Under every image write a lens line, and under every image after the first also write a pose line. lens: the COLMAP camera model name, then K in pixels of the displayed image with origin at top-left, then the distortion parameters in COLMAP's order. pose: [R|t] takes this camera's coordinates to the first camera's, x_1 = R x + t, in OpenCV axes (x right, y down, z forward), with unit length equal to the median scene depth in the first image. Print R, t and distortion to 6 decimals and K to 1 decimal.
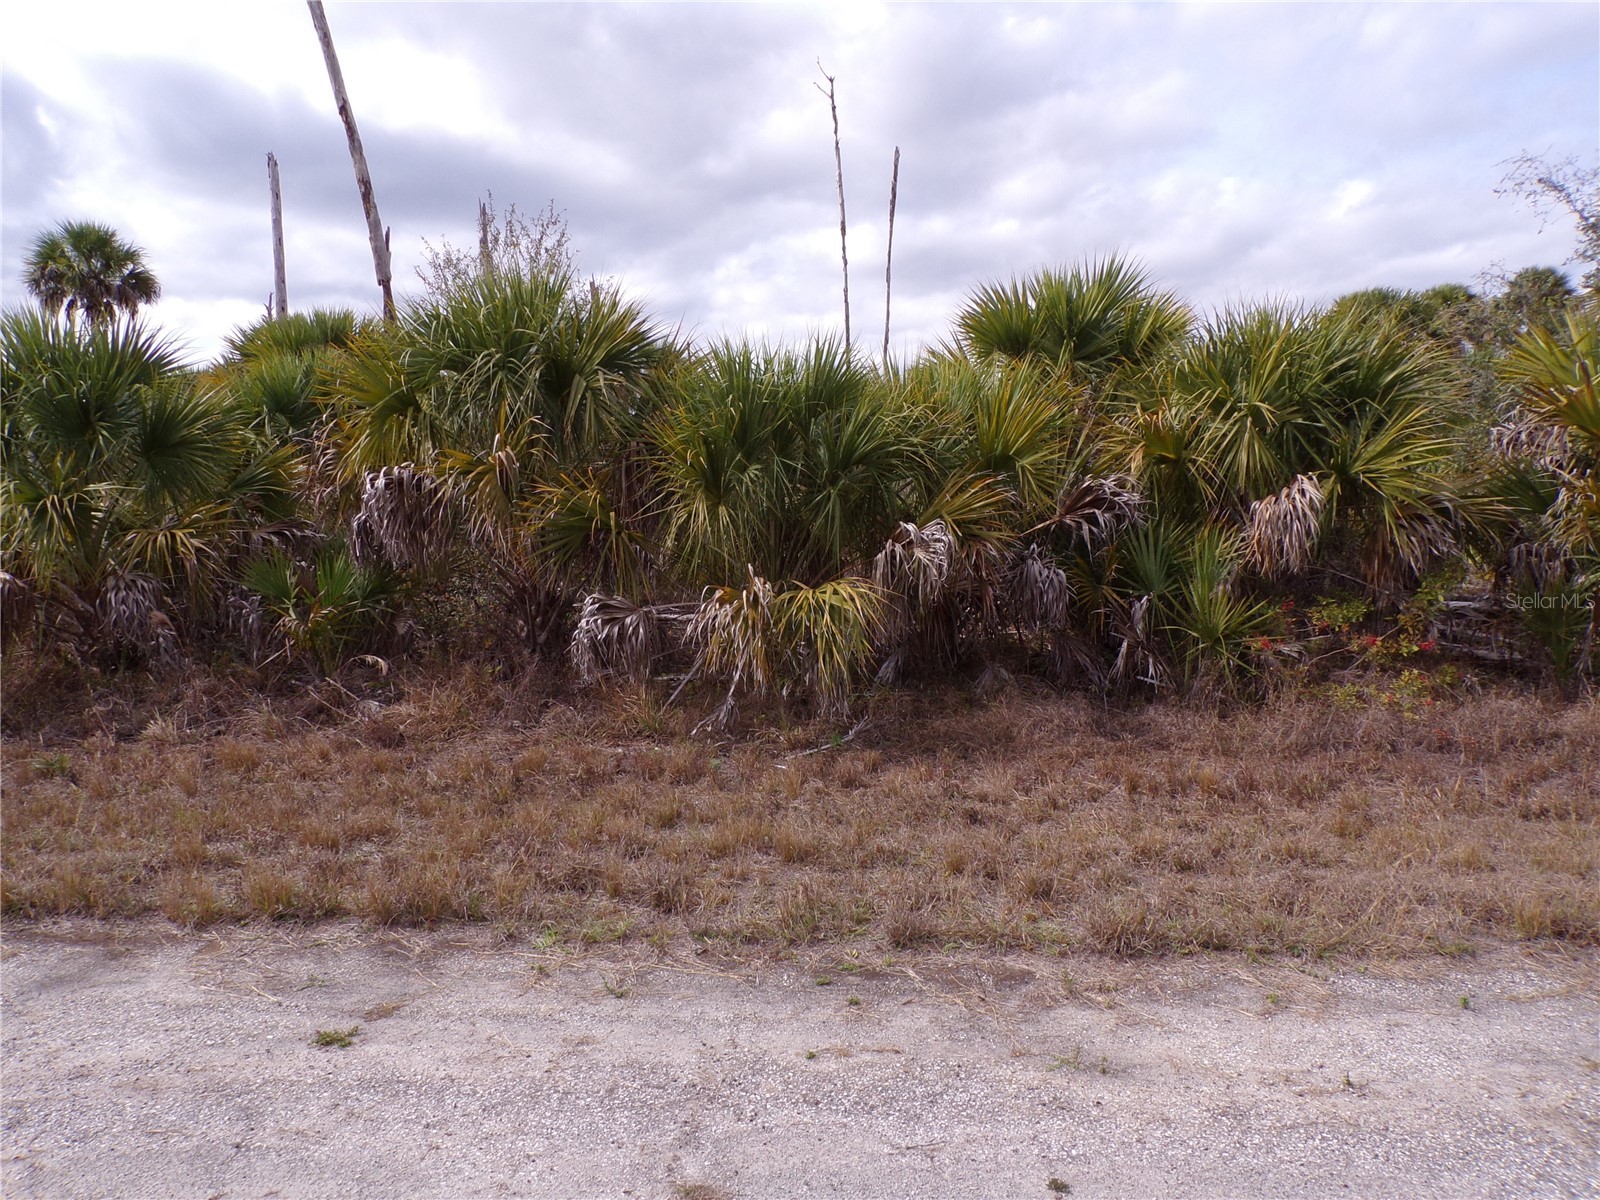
lens RADIAL K [[1085.8, 0, 800.0], [0, 1085.8, 600.0], [0, 0, 1]] dist [-0.013744, 0.018299]
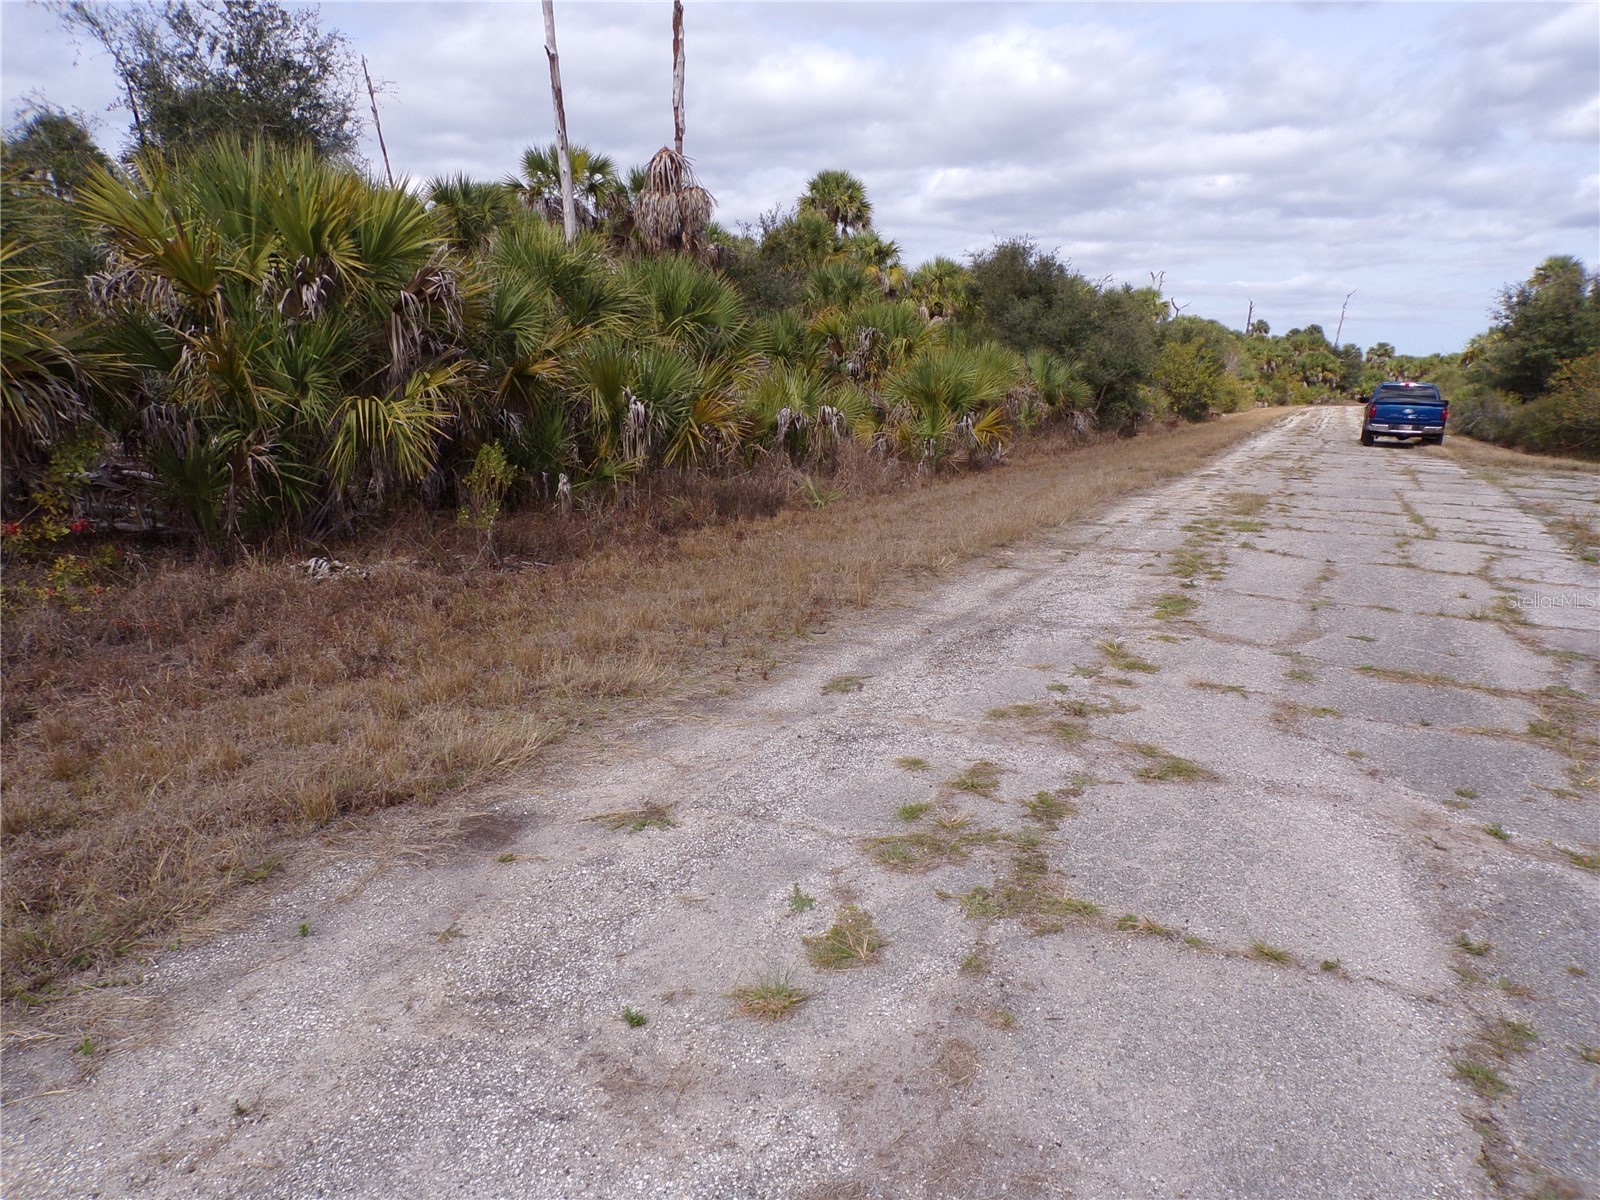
lens RADIAL K [[1085.8, 0, 800.0], [0, 1085.8, 600.0], [0, 0, 1]] dist [-0.013744, 0.018299]
pose [[0.395387, -0.184828, 0.899727, 0.015344], [0.074486, 0.982771, 0.169154, -0.003210], [-0.915490, 0.000136, 0.402342, 0.121637]]
